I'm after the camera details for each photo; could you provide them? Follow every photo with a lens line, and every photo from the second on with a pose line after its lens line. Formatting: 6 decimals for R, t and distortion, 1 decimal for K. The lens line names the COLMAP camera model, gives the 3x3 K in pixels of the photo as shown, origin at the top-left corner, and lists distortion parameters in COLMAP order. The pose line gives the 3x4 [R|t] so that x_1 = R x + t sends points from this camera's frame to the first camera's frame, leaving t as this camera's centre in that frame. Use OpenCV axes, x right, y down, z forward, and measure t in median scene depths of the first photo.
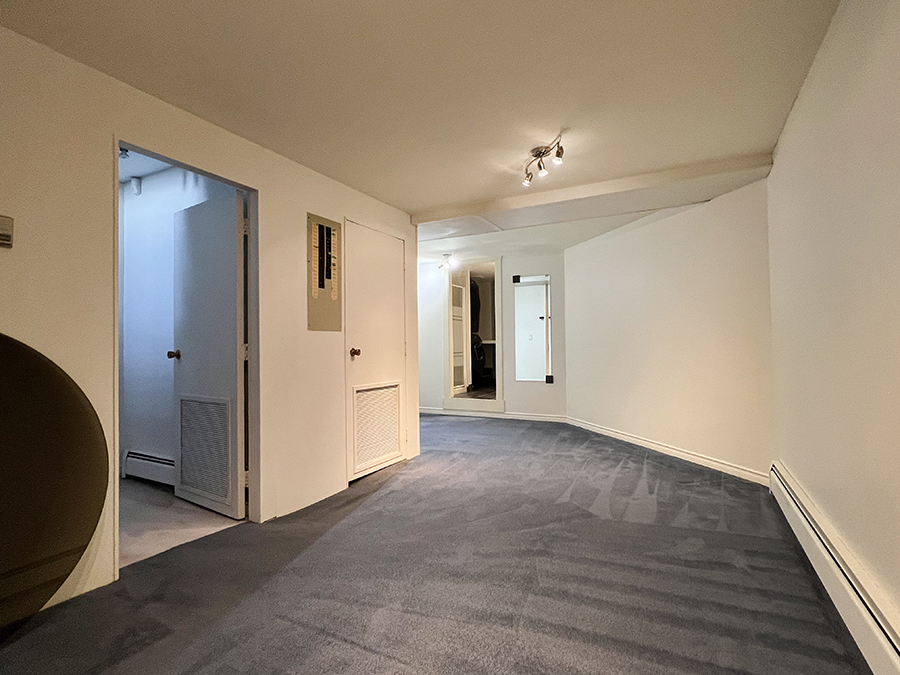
lens RADIAL K [[397.7, 0, 450.0], [0, 397.7, 337.5], [0, 0, 1]] dist [-0.001134, 0.000097]
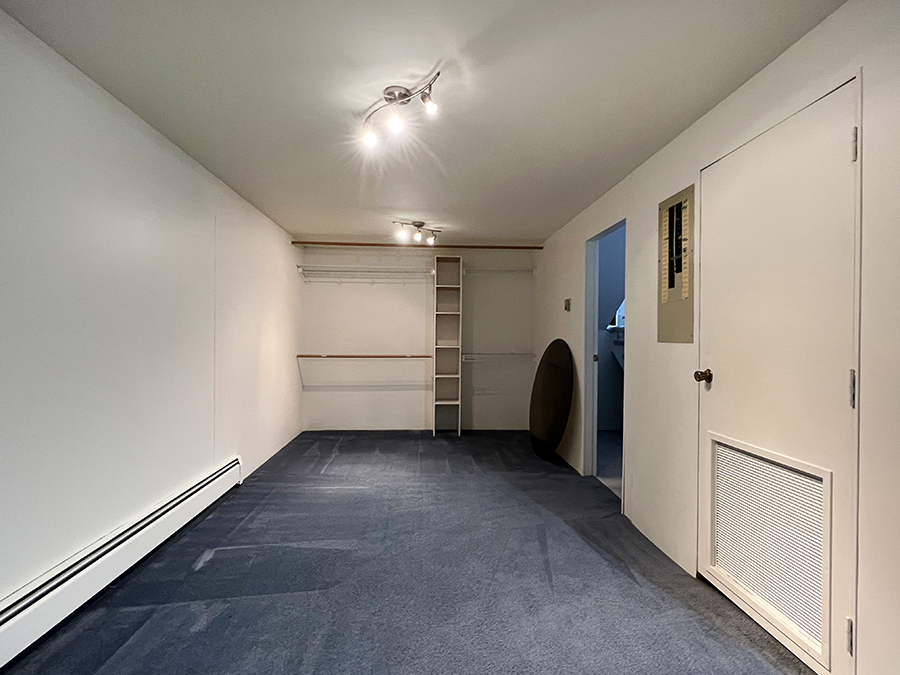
lens RADIAL K [[397.7, 0, 450.0], [0, 397.7, 337.5], [0, 0, 1]] dist [-0.001134, 0.000097]
pose [[-0.819489, 0.003546, -0.573084, 0.474738], [0.011438, 0.999883, -0.010170, -0.023144], [0.572981, -0.014889, -0.819433, 1.366687]]
